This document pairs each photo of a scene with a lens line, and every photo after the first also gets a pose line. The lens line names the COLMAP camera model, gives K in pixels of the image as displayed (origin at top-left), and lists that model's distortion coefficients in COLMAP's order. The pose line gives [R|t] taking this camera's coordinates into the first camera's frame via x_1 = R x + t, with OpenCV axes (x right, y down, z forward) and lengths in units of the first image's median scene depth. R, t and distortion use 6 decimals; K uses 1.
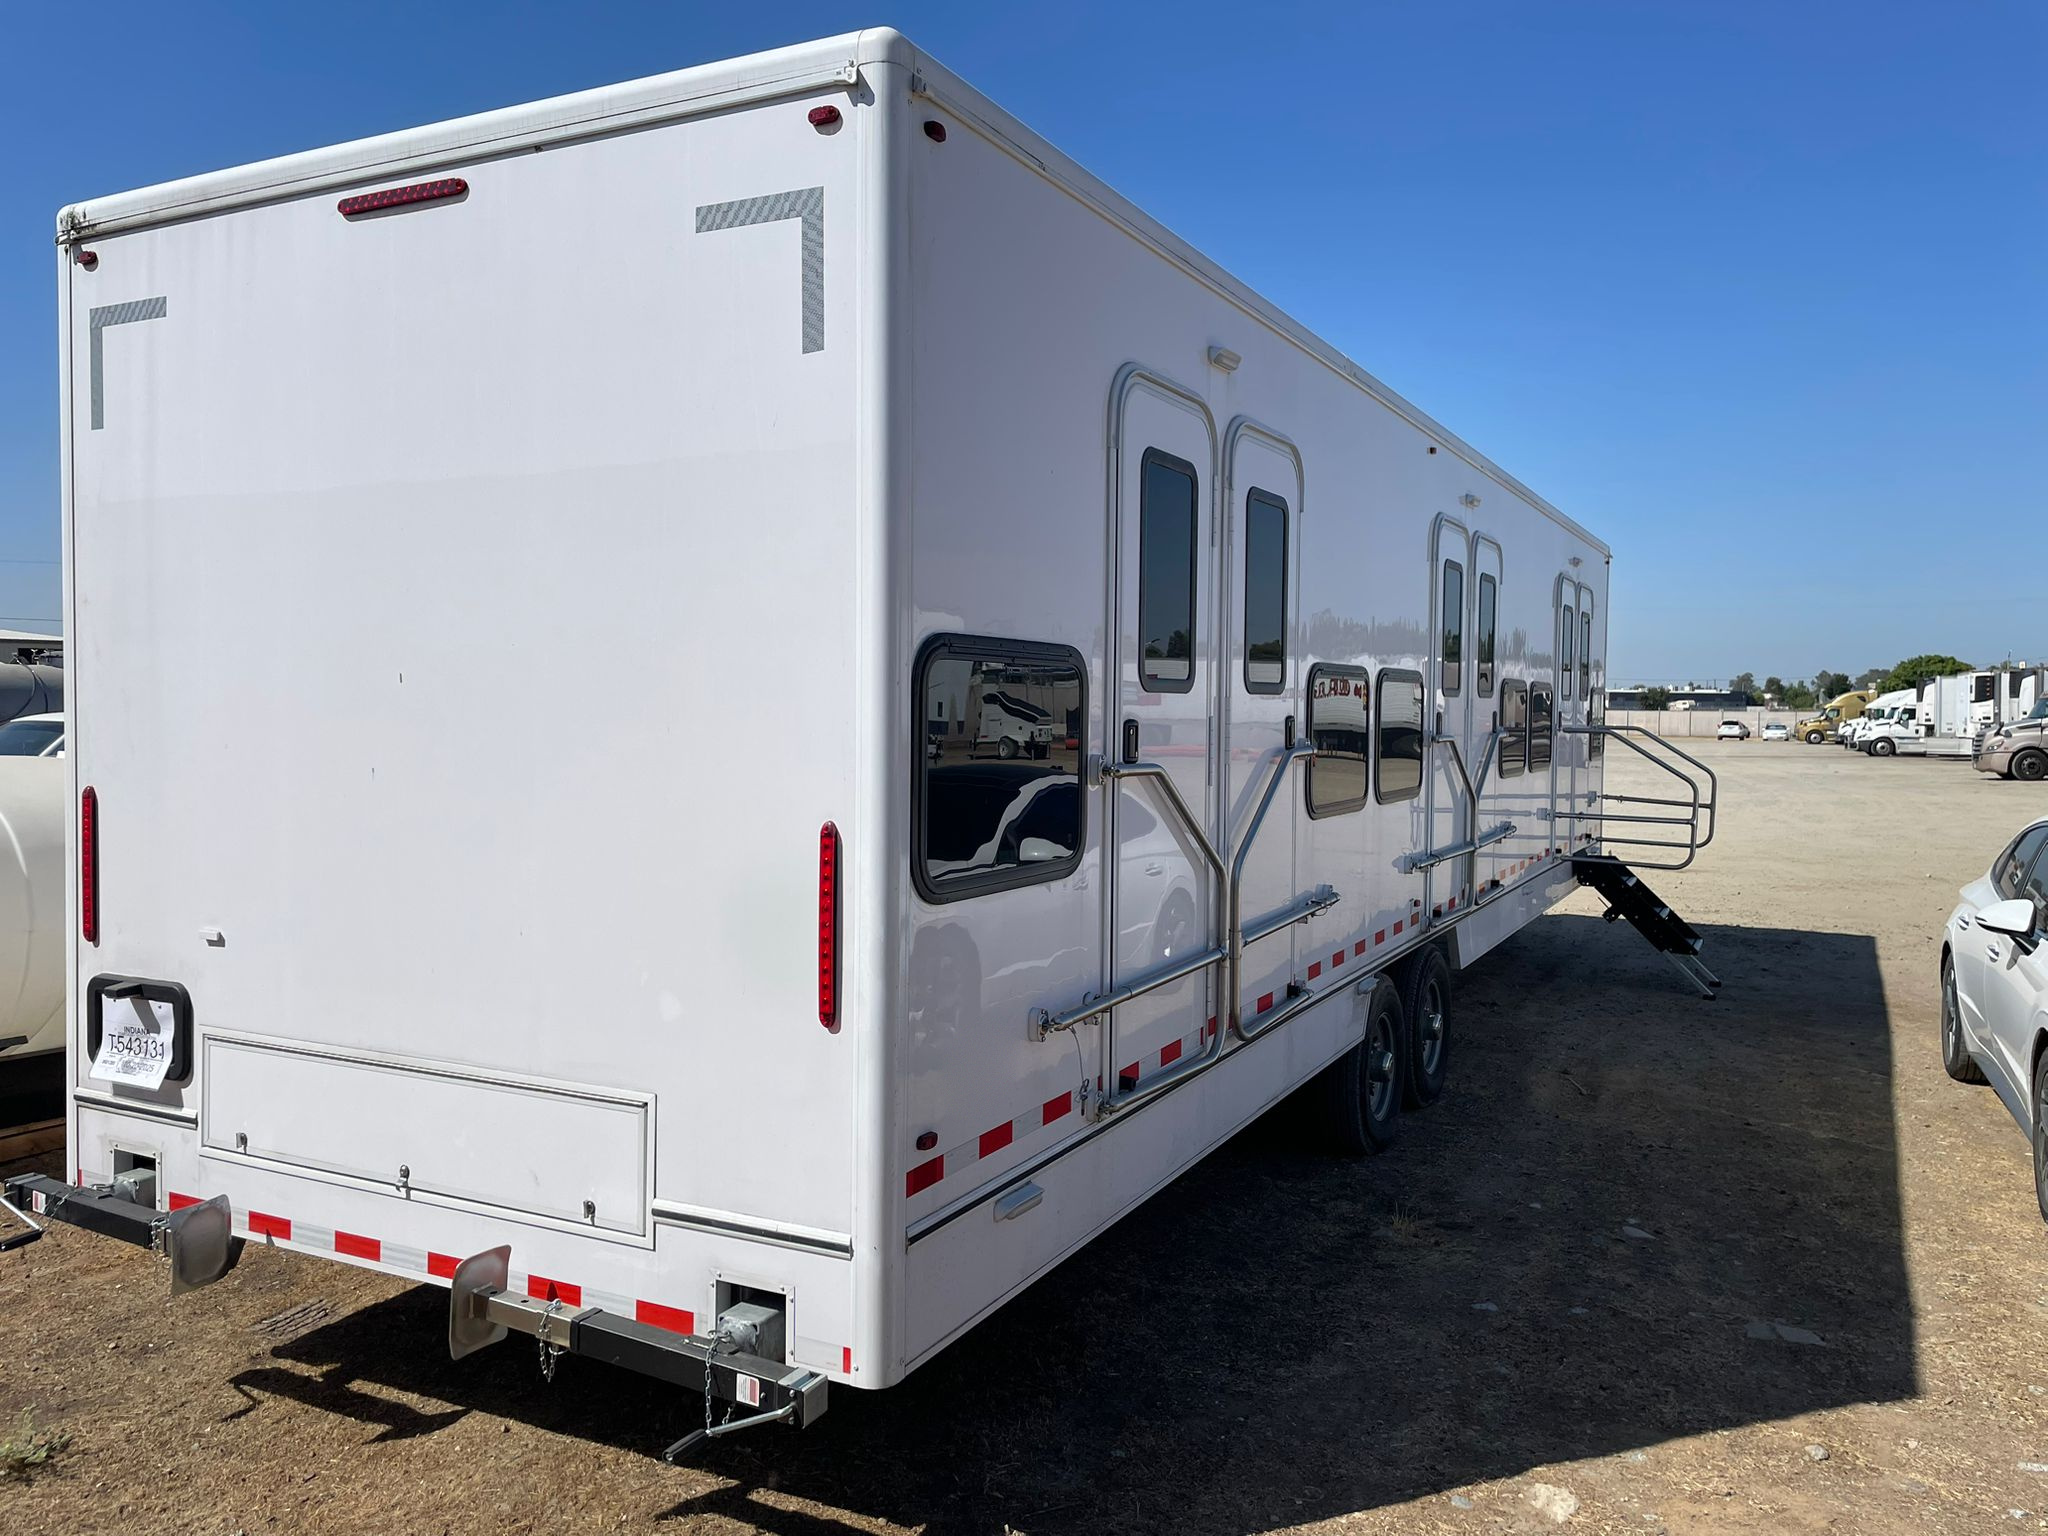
lens RADIAL K [[1552.8, 0, 1030.7], [0, 1552.8, 764.7], [0, 0, 1]] dist [0.062735, -0.042419]
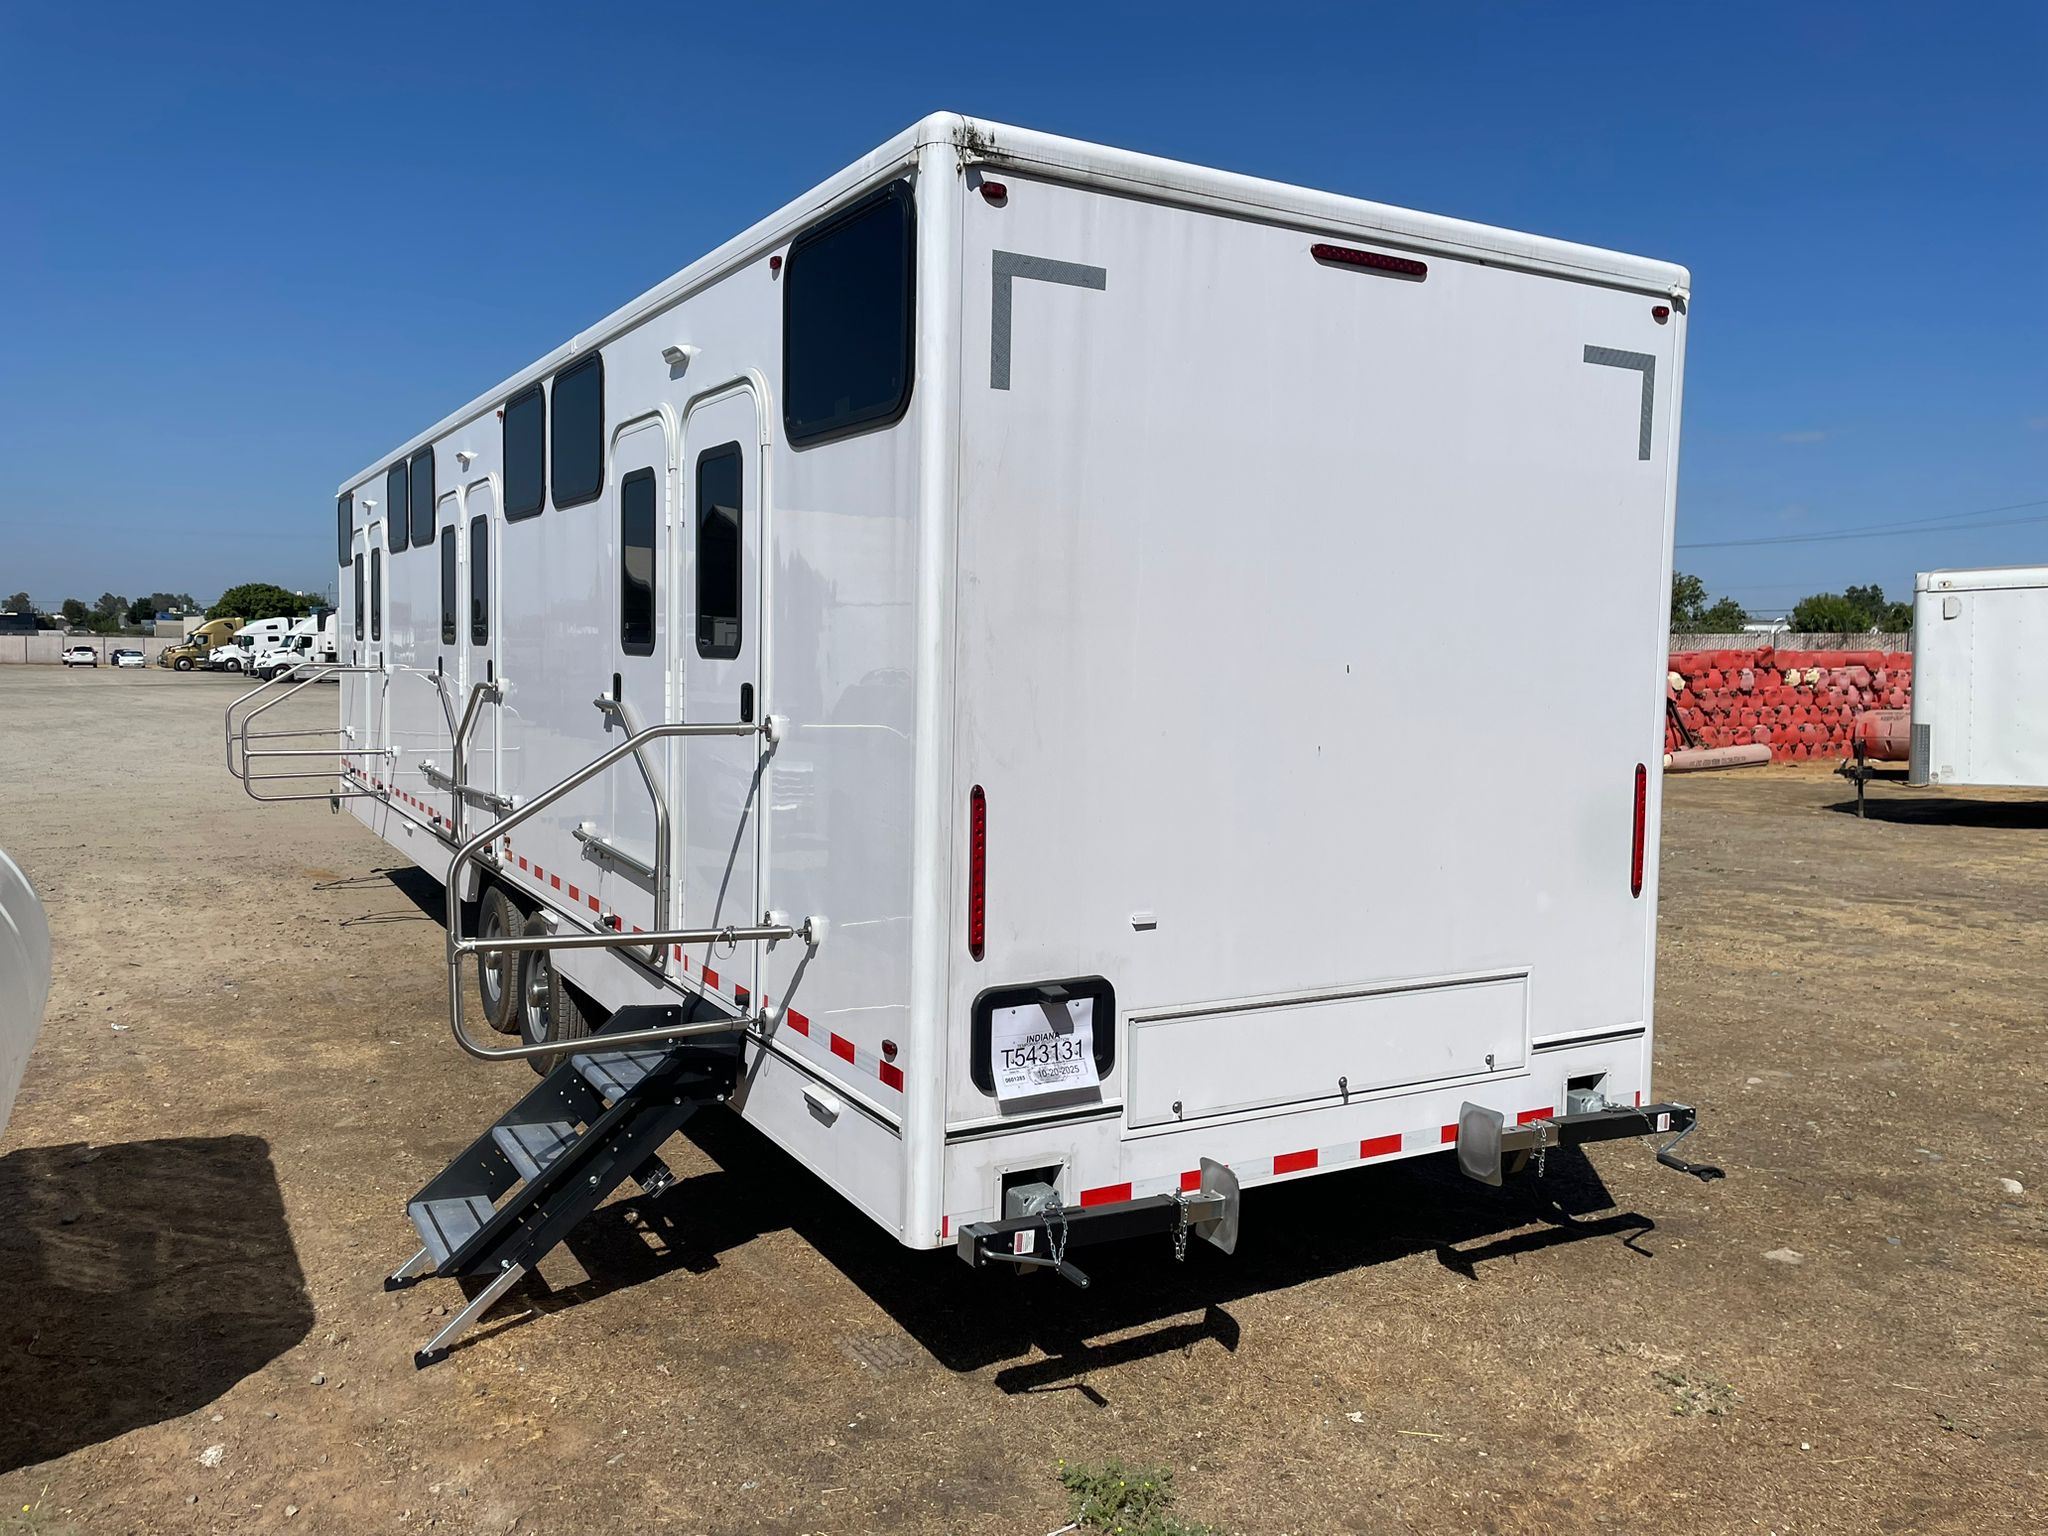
lens RADIAL K [[1552.8, 0, 1027.1], [0, 1552.8, 757.0], [0, 0, 1]] dist [0.062735, -0.042419]
pose [[0.535295, -0.056150, 0.842797, -1.351390], [0.019720, 0.998347, 0.053988, -0.049829], [-0.844435, -0.012279, 0.535517, 0.511750]]
